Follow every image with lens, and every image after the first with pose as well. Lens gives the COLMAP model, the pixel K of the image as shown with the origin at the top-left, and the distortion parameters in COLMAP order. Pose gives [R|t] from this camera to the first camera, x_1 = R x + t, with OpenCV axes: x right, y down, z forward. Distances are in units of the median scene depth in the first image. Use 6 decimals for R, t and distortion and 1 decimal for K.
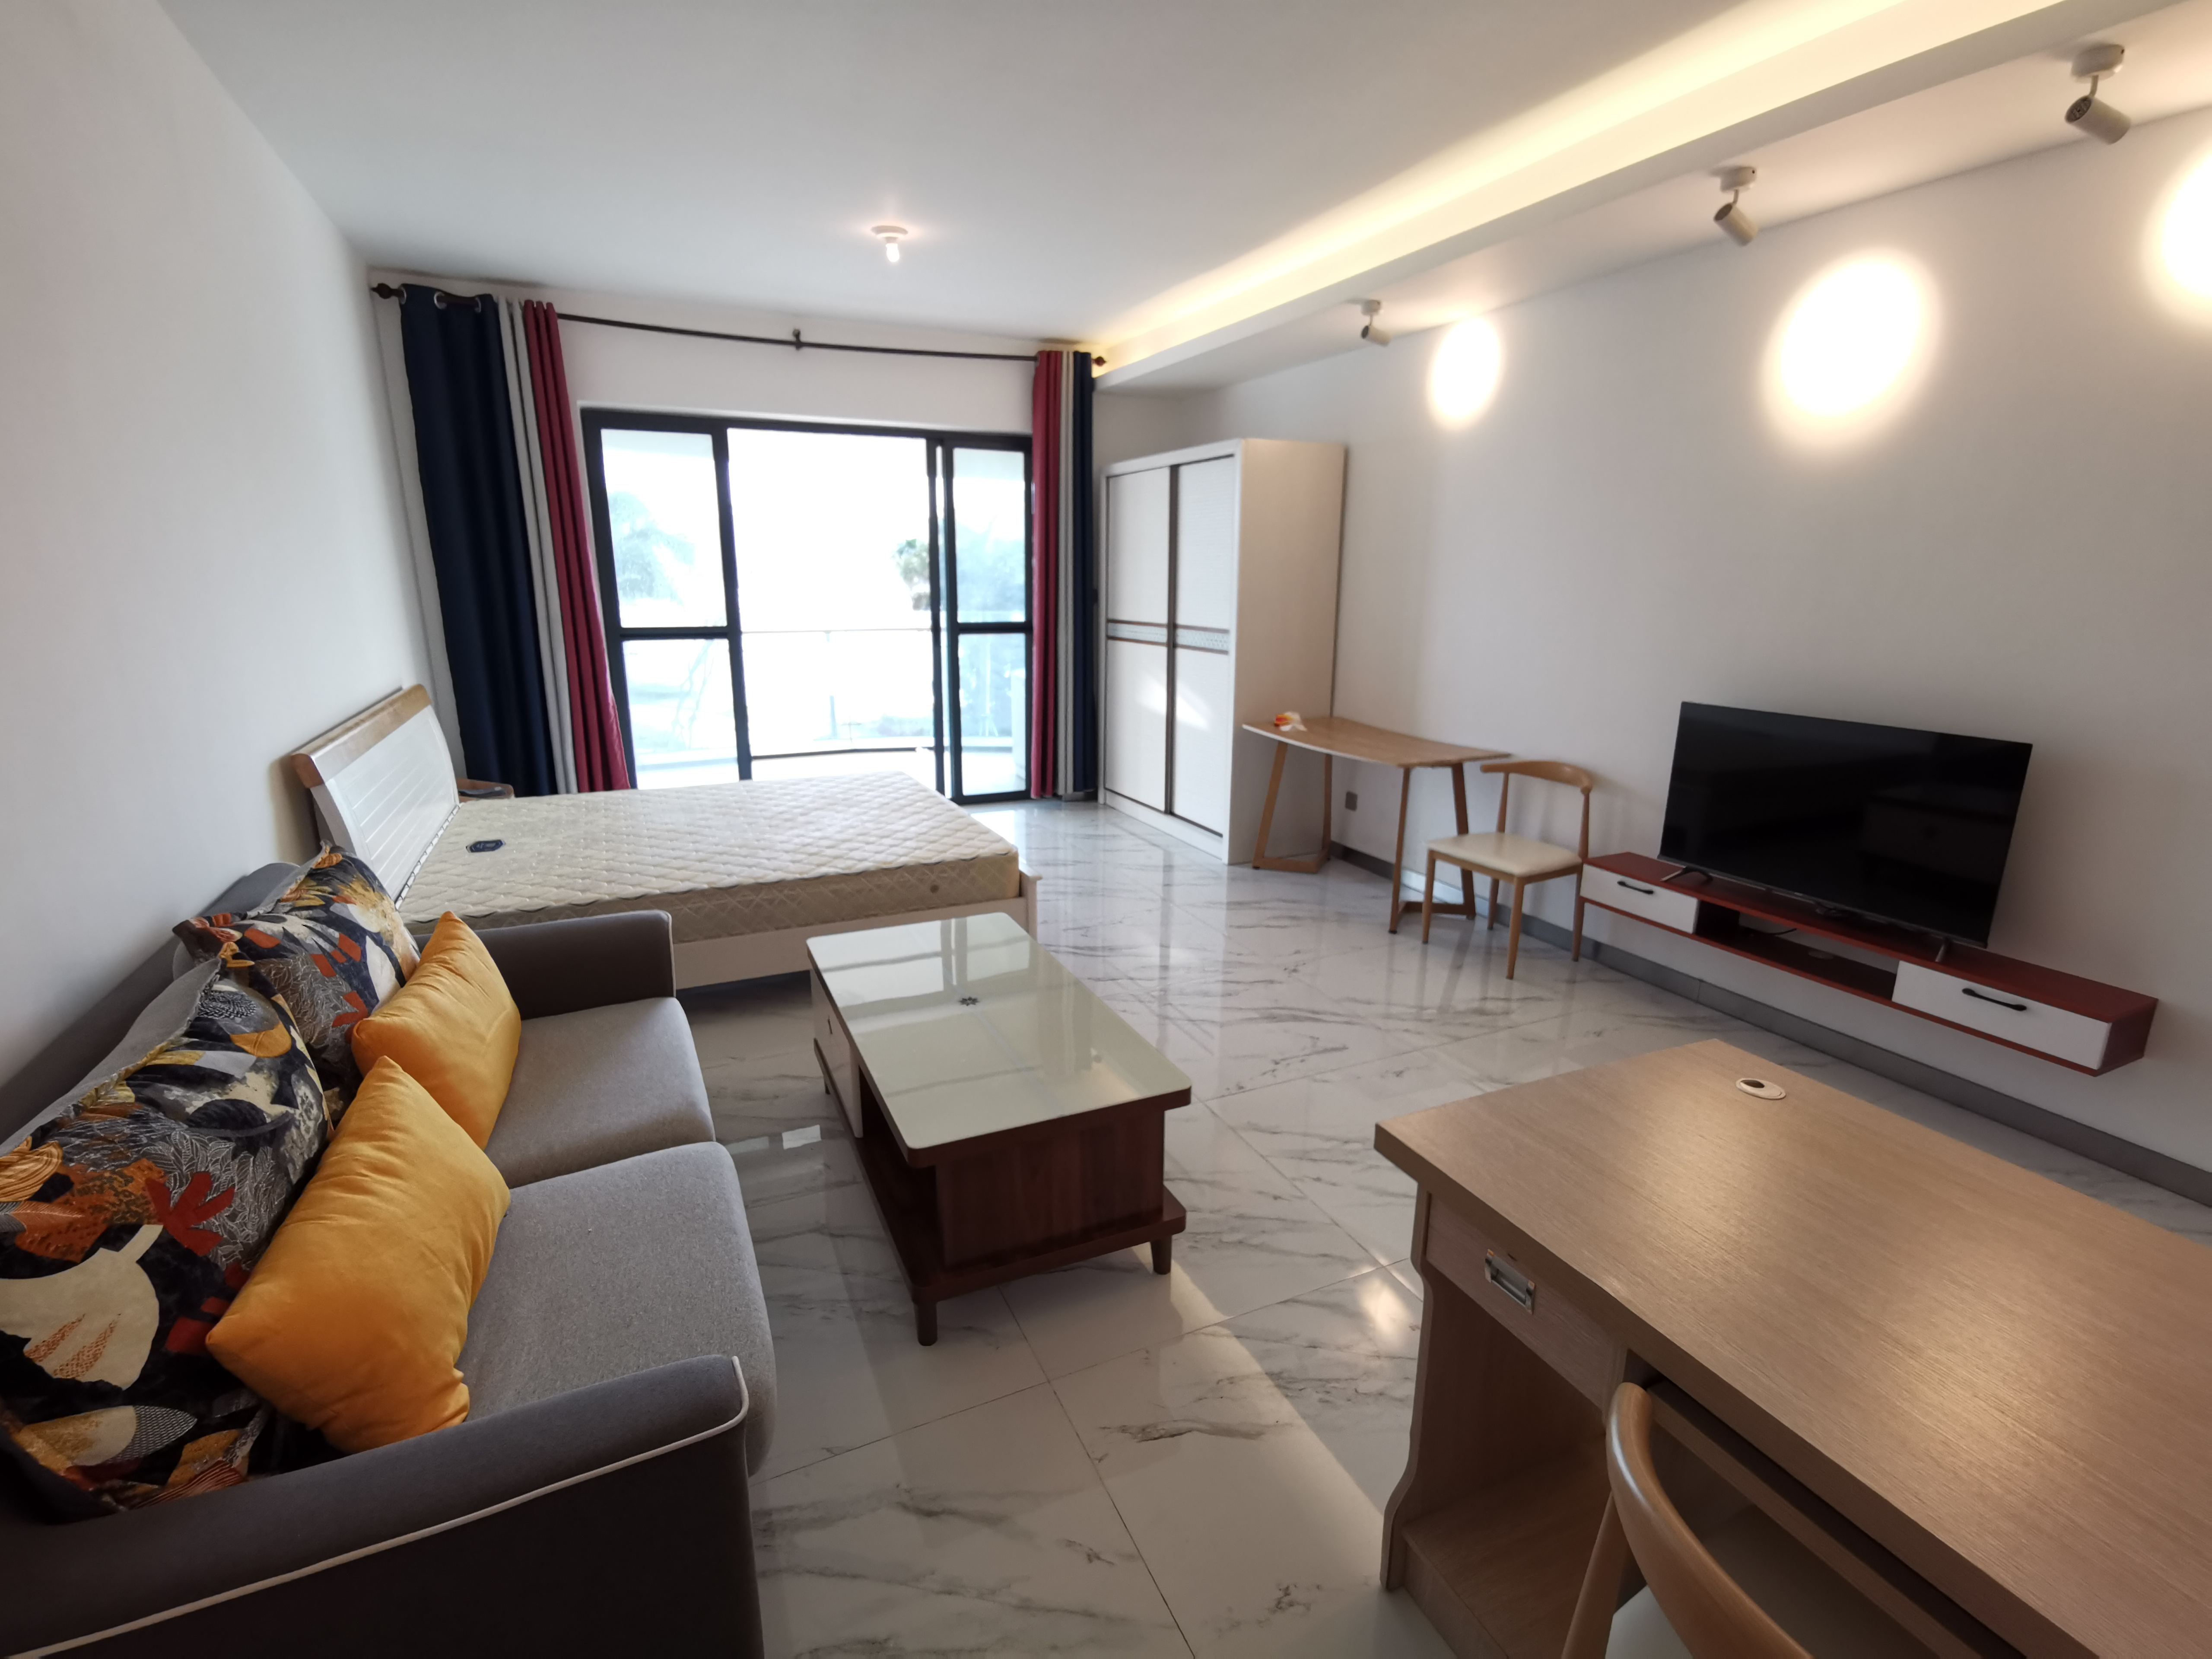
lens RADIAL K [[1018.9, 0, 1098.7], [0, 1018.9, 822.4], [0, 0, 1]] dist [0.033682, -0.015715]
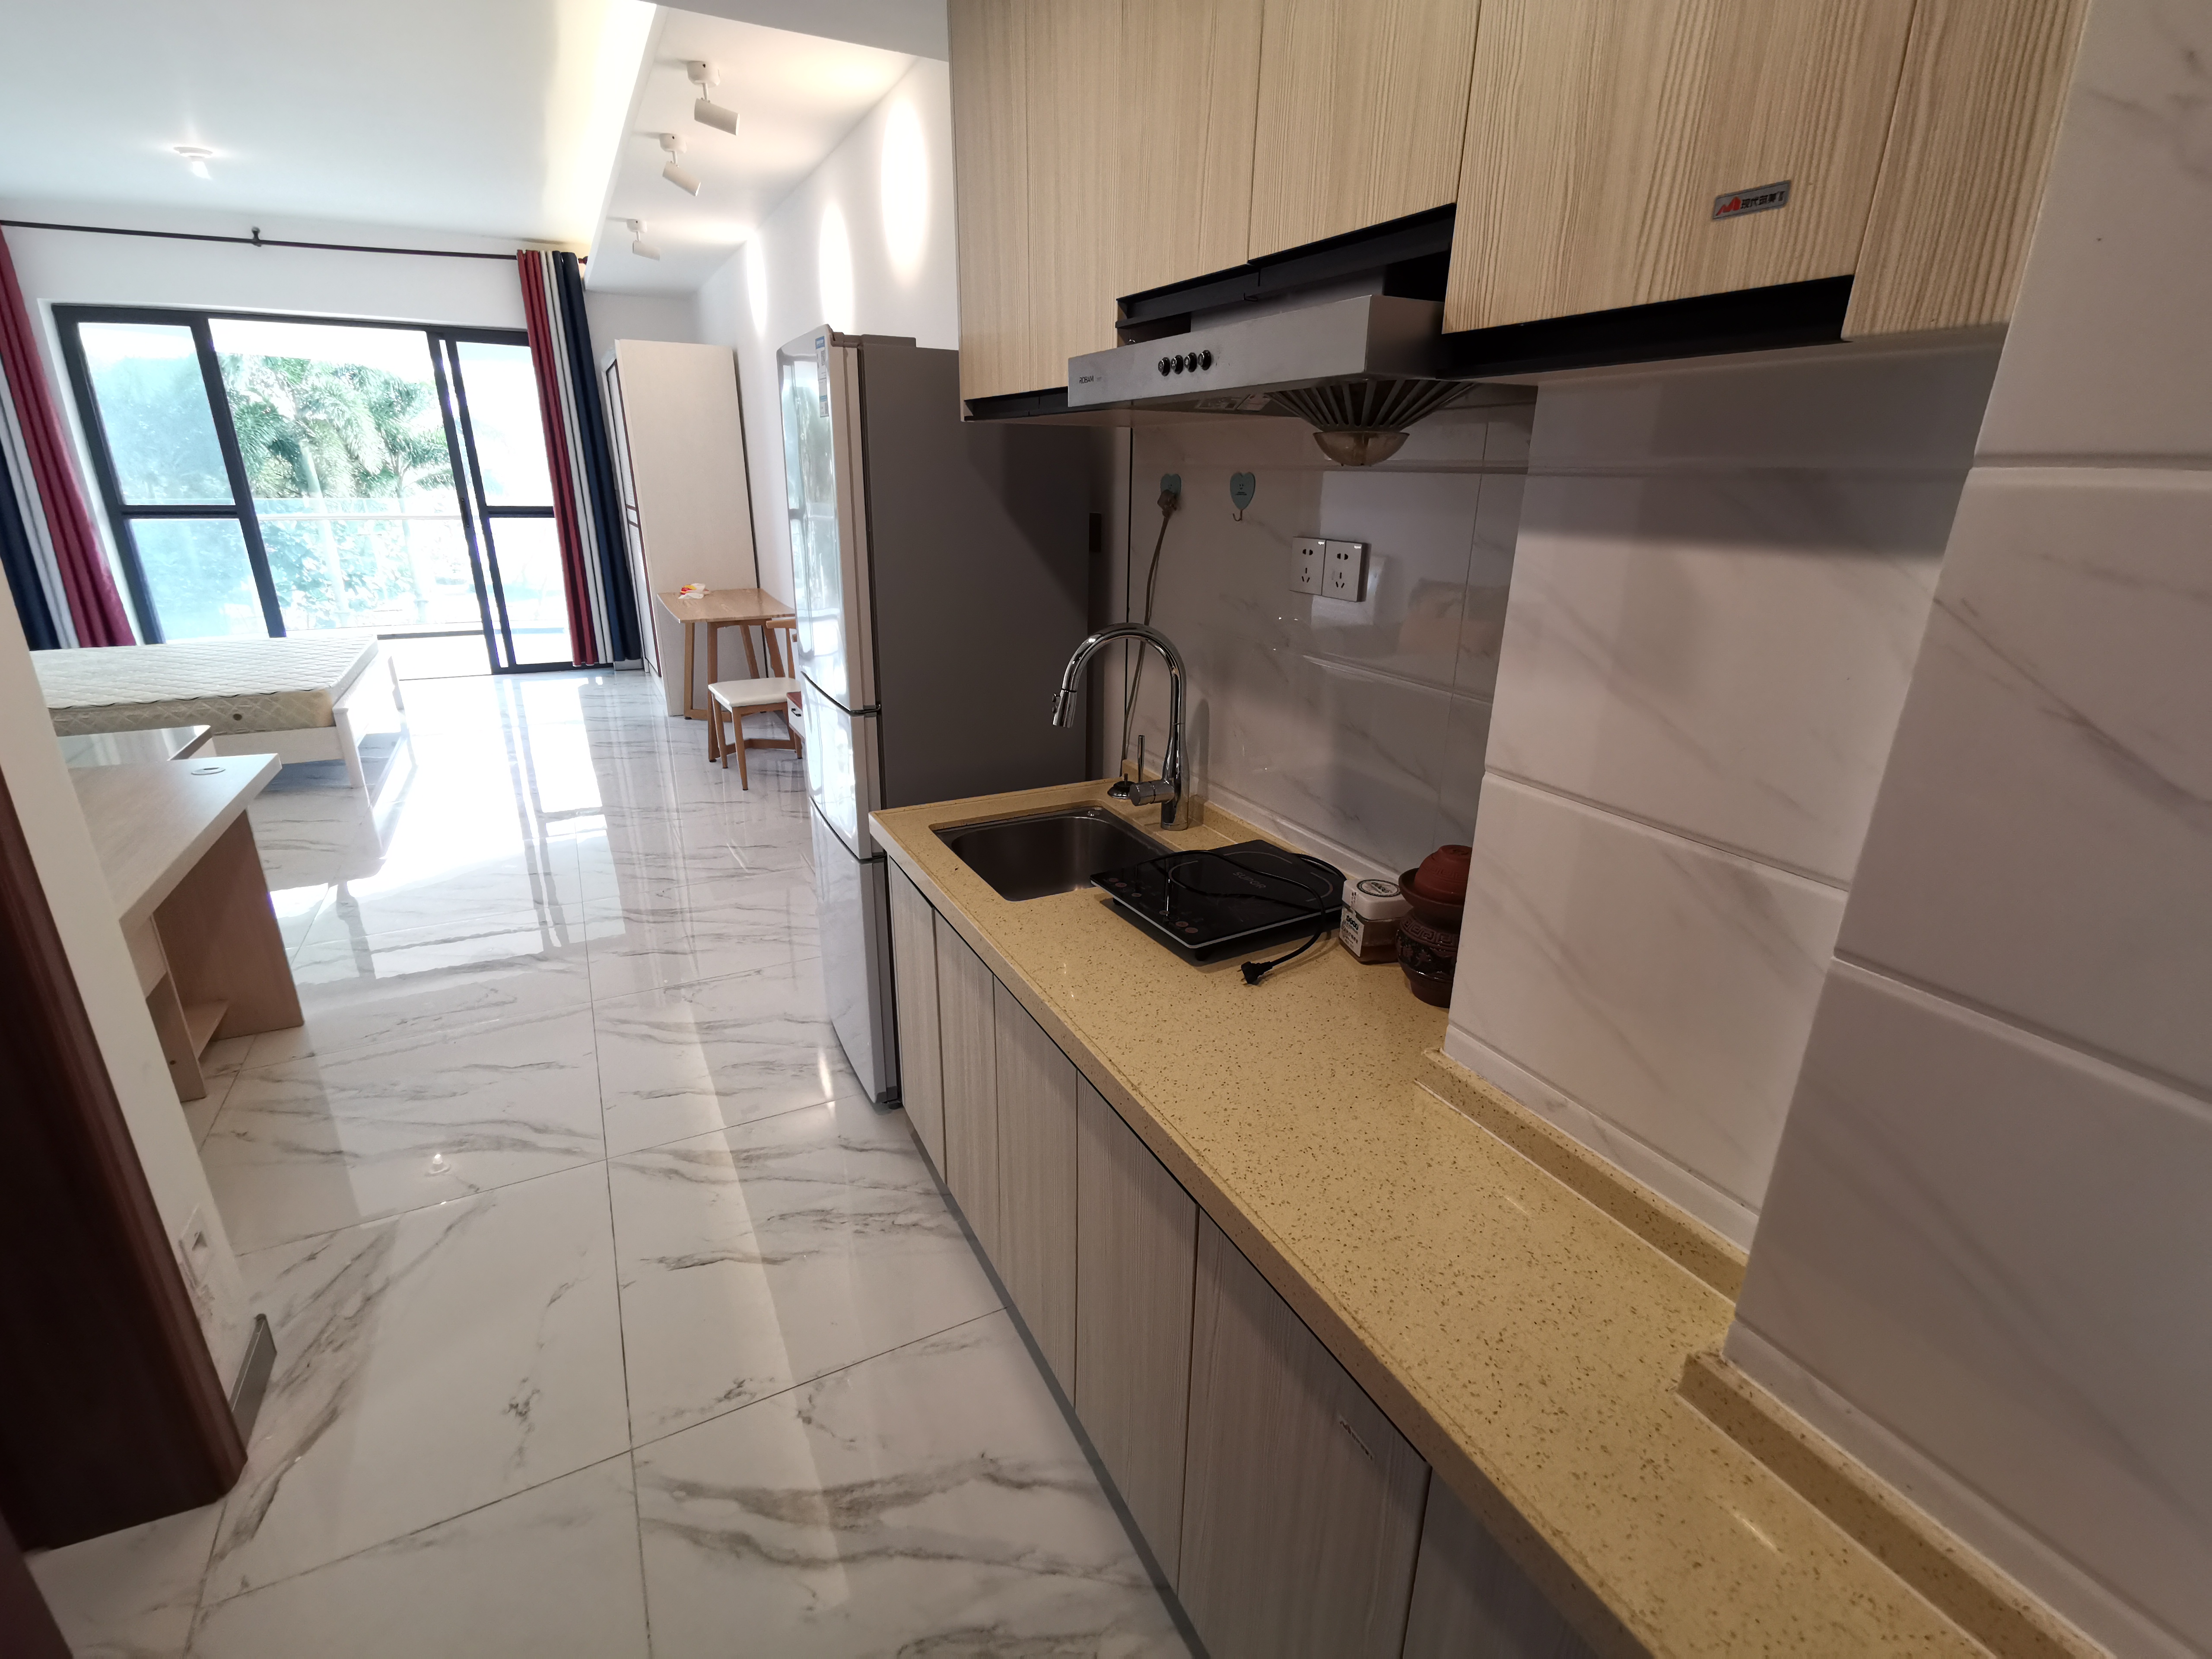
lens RADIAL K [[1018.9, 0, 1098.7], [0, 1018.9, 822.4], [0, 0, 1]] dist [0.033682, -0.015715]
pose [[0.998893, -0.008981, 0.046176, 0.565194], [0.004773, 0.995889, 0.090460, 0.057615], [-0.046798, -0.090139, 0.994829, -0.204959]]
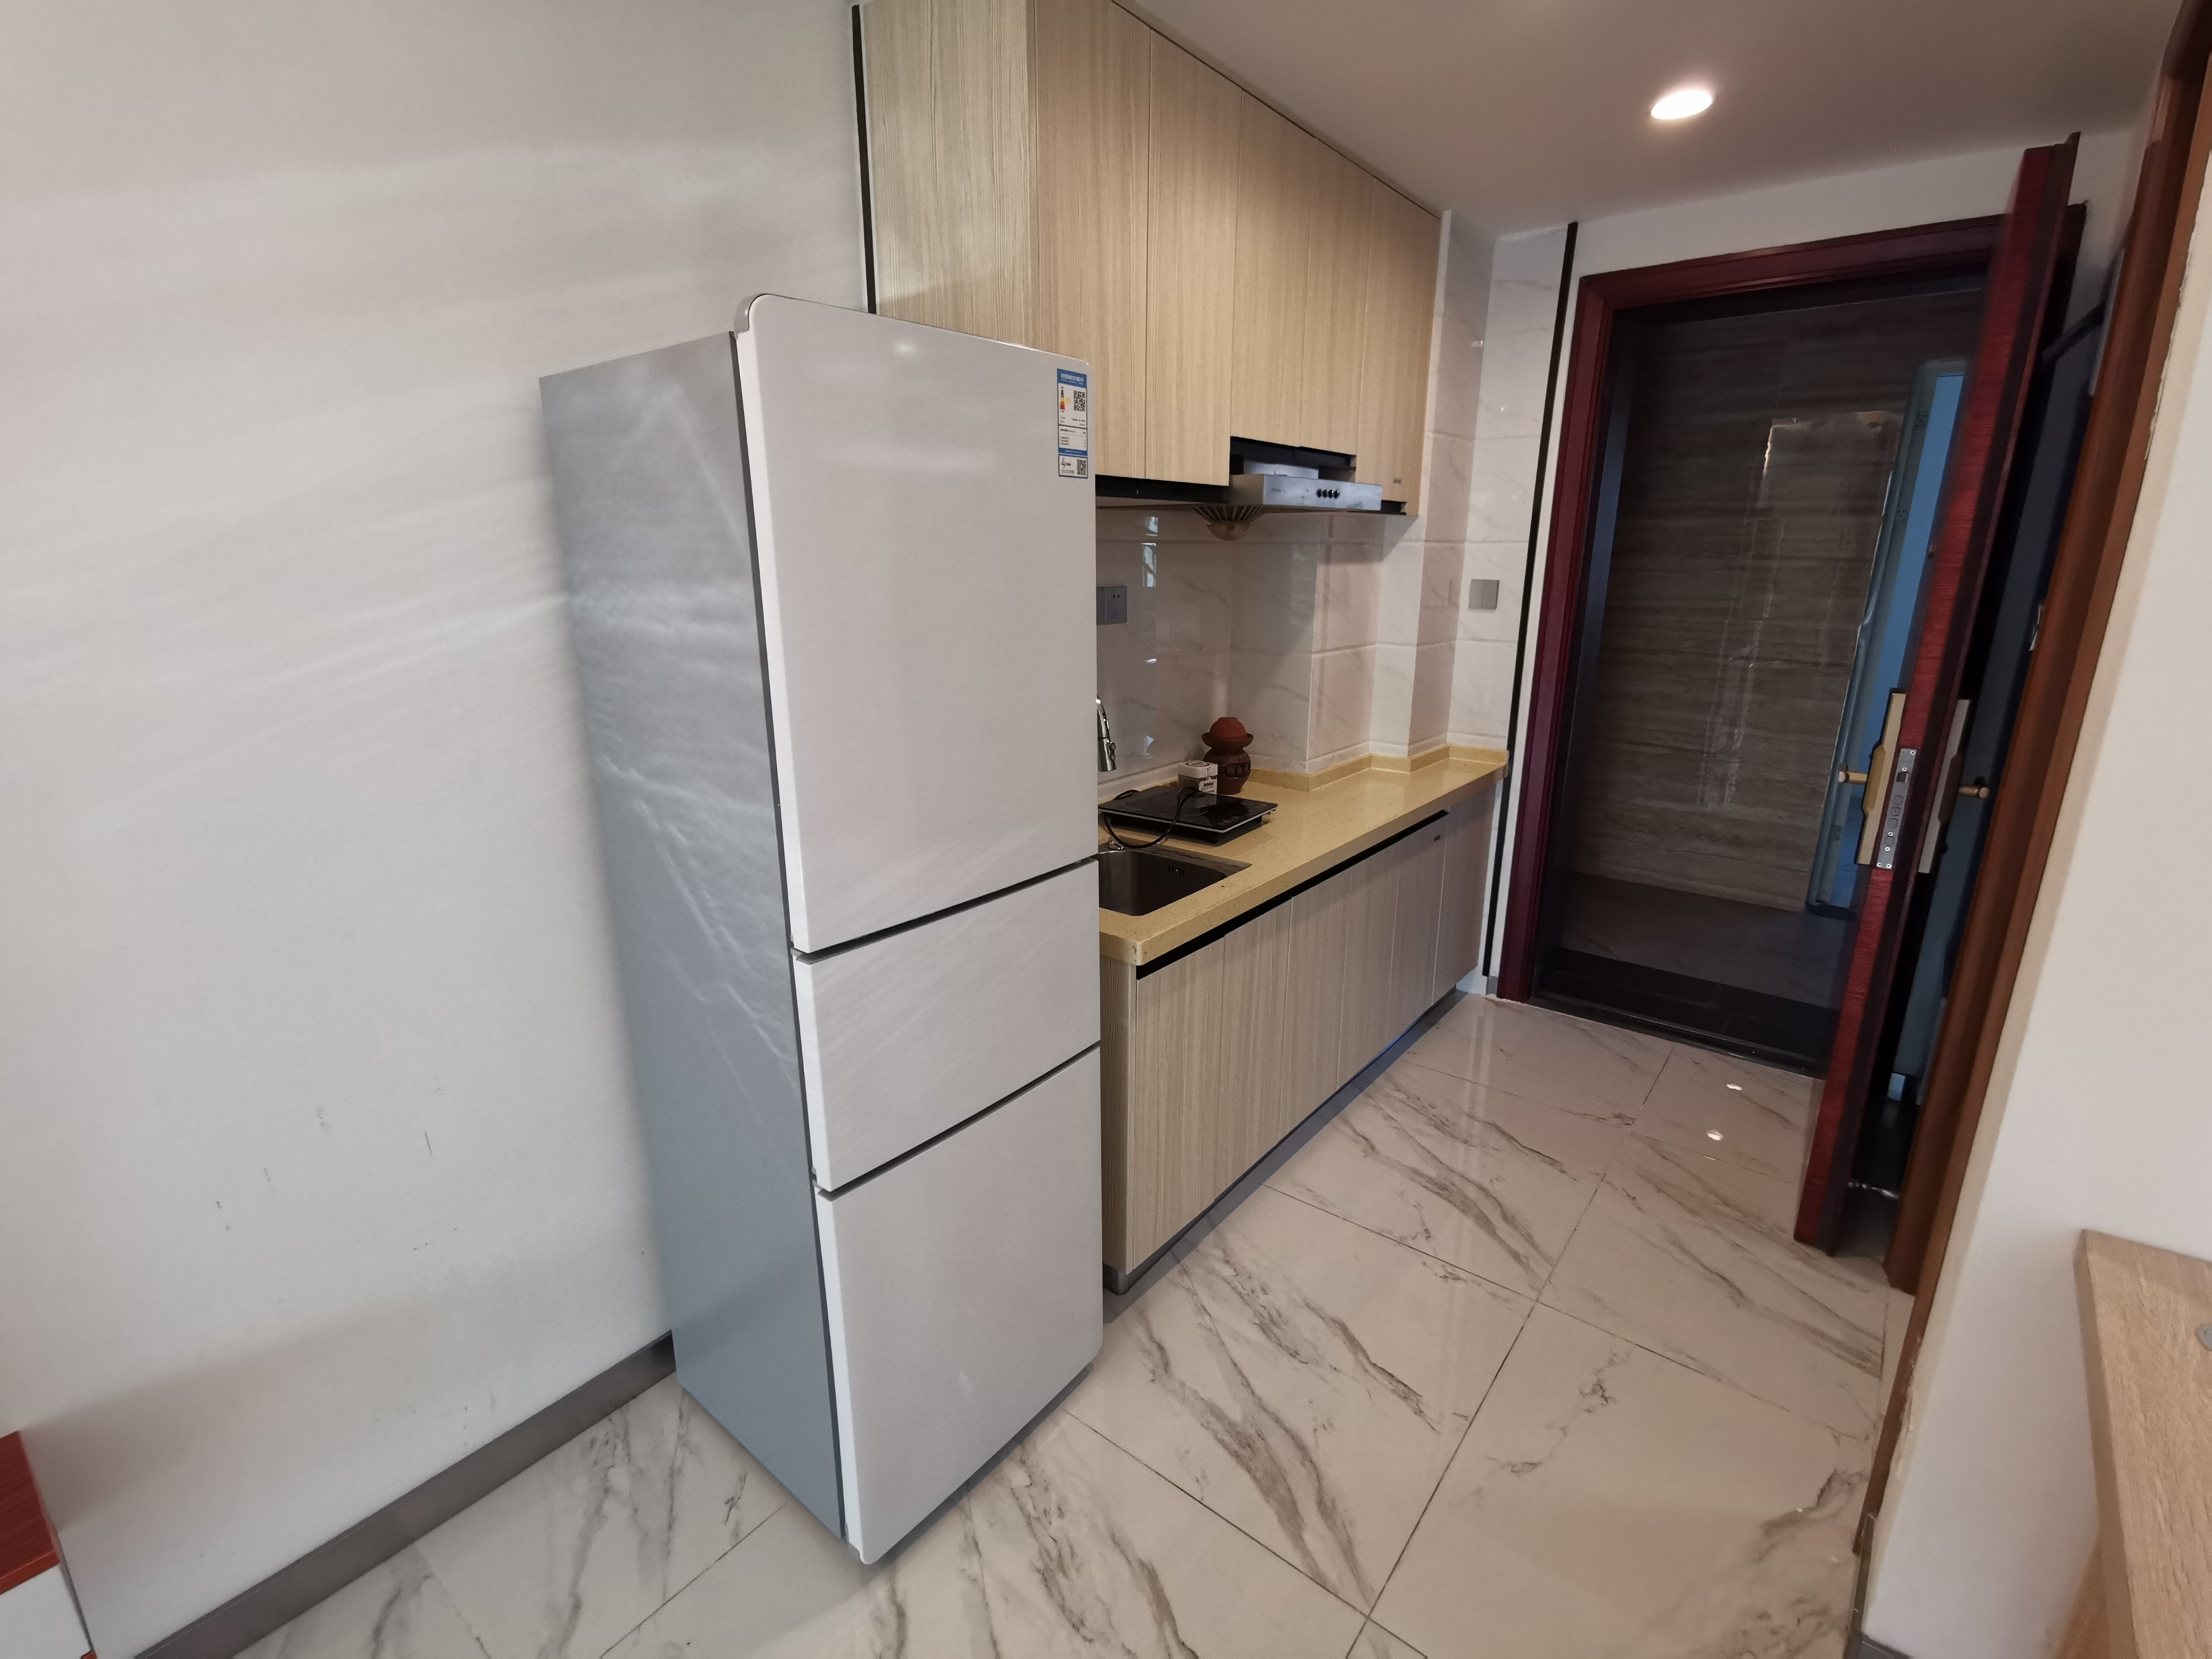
lens RADIAL K [[1002.0, 0, 1106.0], [0, 1002.0, 829.5], [0, 0, 1]] dist [0.001721, 0.000334]
pose [[-0.448456, -0.244103, 0.859826, 0.228738], [0.214031, 0.904668, 0.368465, -0.067436], [-0.867801, 0.349270, -0.353459, 0.304242]]
